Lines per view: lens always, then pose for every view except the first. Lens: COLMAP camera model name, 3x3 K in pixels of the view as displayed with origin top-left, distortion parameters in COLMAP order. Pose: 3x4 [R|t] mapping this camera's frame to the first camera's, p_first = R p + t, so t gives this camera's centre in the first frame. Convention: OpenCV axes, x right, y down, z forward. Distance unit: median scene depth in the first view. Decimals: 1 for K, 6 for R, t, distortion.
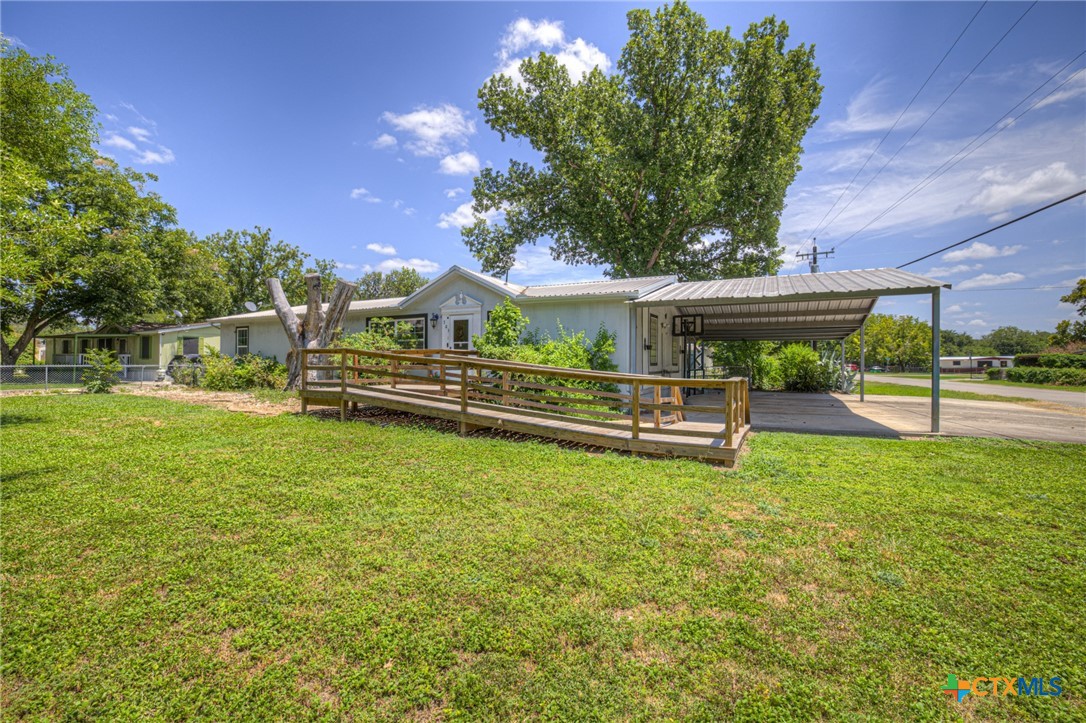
lens RADIAL K [[465.4, 0, 541.0], [0, 465.4, 359.5], [0, 0, 1]] dist [-0.049984, 0.020569]
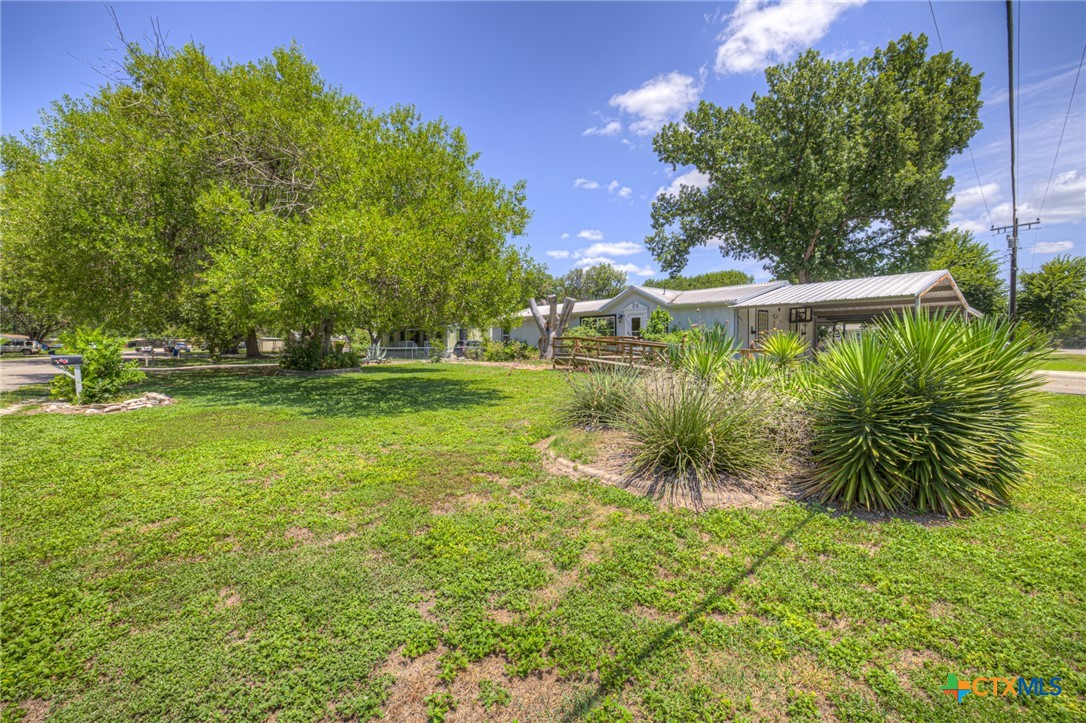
lens RADIAL K [[465.4, 0, 541.0], [0, 465.4, 359.5], [0, 0, 1]] dist [-0.049984, 0.020569]
pose [[0.914237, 0.002678, -0.405171, 0.106908], [0.013007, 0.999269, 0.035953, 0.000065], [0.404971, -0.038140, 0.913534, -0.369467]]
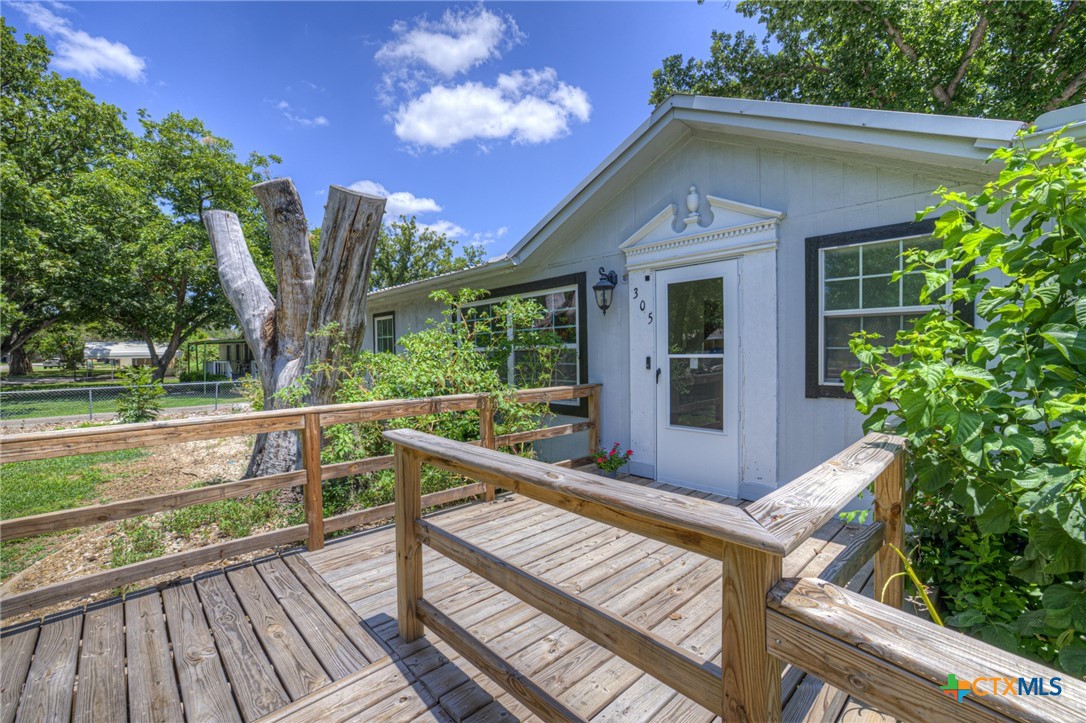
lens RADIAL K [[465.4, 0, 541.0], [0, 465.4, 359.5], [0, 0, 1]] dist [-0.049984, 0.020569]
pose [[0.942453, -0.013107, -0.334083, -0.093442], [0.021289, 0.999556, 0.020843, -0.023904], [0.333661, -0.026756, 0.942313, 0.383658]]
